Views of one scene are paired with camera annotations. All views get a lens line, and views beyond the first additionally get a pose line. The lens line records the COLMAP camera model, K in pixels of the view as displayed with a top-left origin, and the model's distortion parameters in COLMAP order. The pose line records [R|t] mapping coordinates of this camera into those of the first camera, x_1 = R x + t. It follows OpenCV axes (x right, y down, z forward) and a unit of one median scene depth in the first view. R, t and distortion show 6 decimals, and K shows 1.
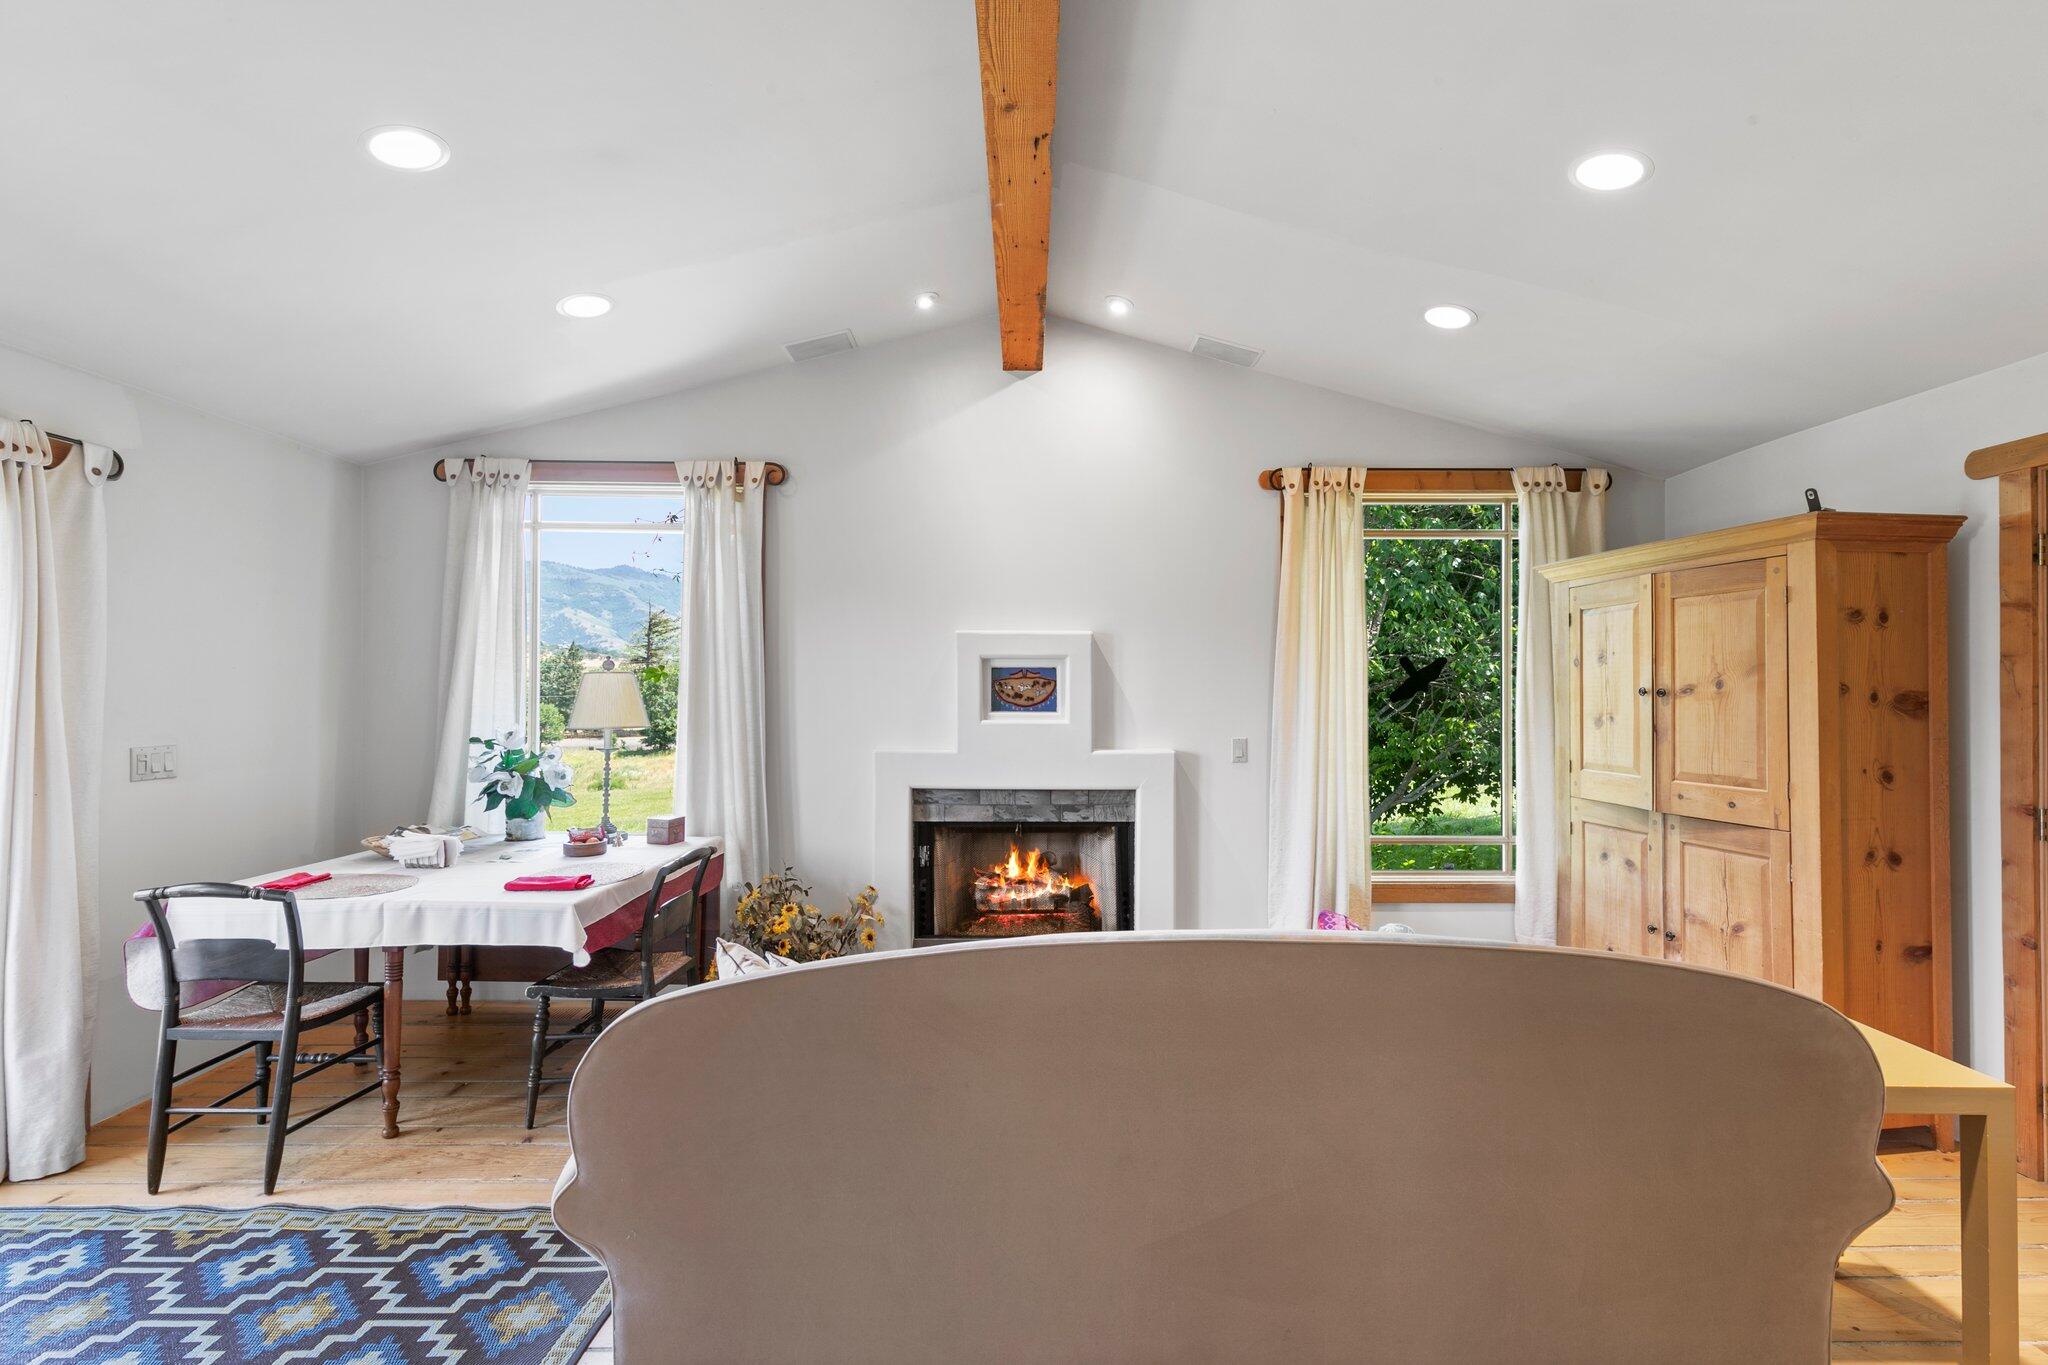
lens RADIAL K [[946.4, 0, 1024.0], [0, 946.4, 682.5], [0, 0, 1]] dist [0.027085, 0.000038]
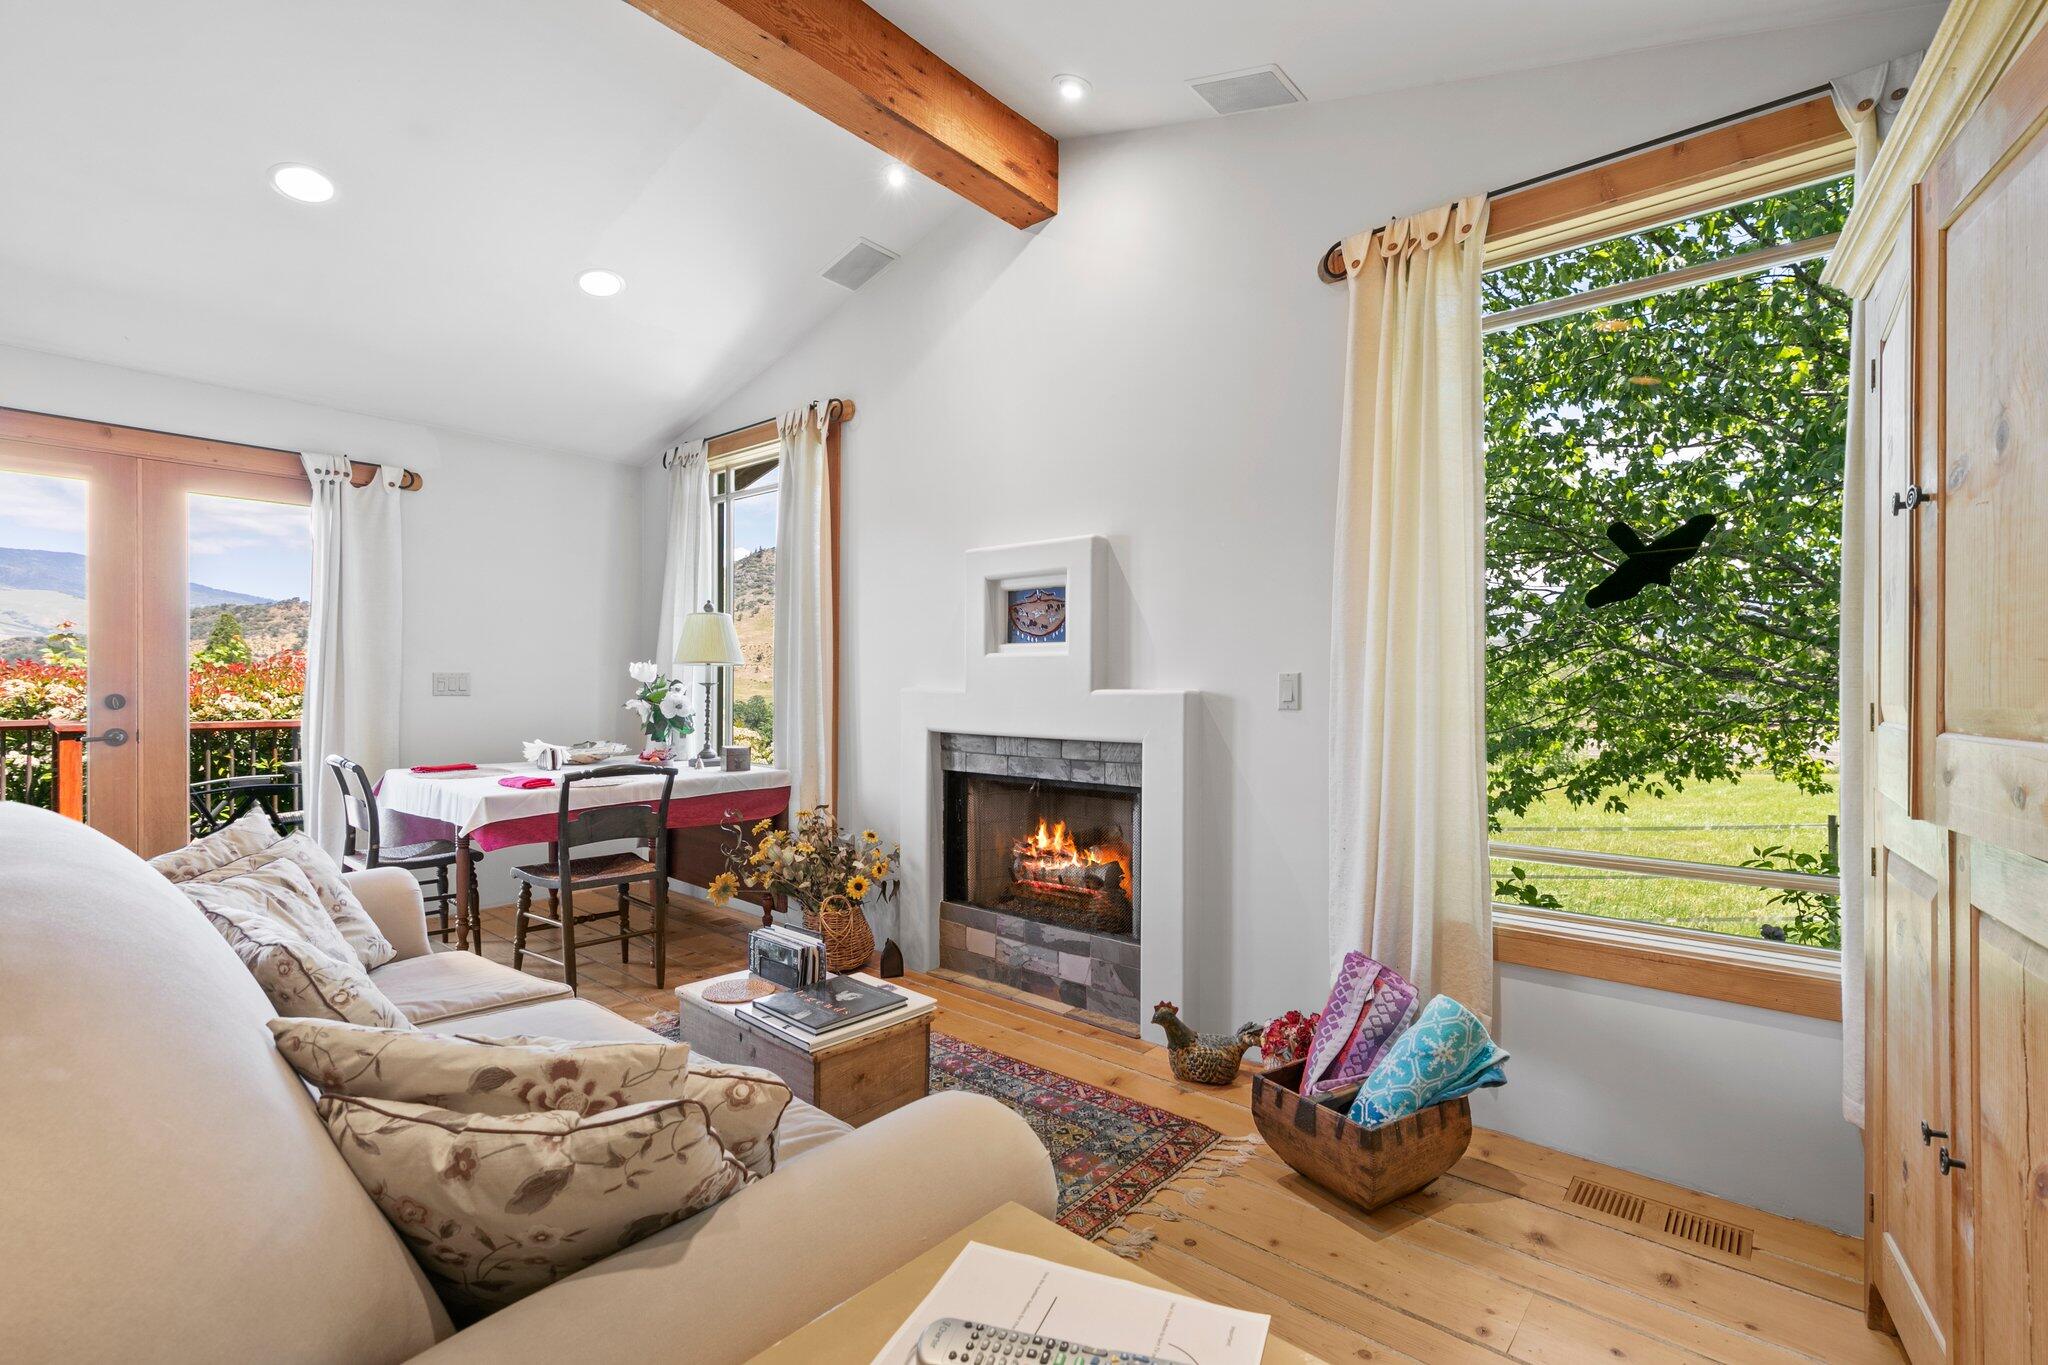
lens RADIAL K [[921.0, 0, 1024.0], [0, 921.0, 682.5], [0, 0, 1]] dist [0.014100, -0.000178]
pose [[0.752318, -0.002612, -0.658795, 0.515728], [0.002012, 0.999997, -0.001668, 0.066659], [0.658798, -0.000071, 0.752320, 0.400454]]
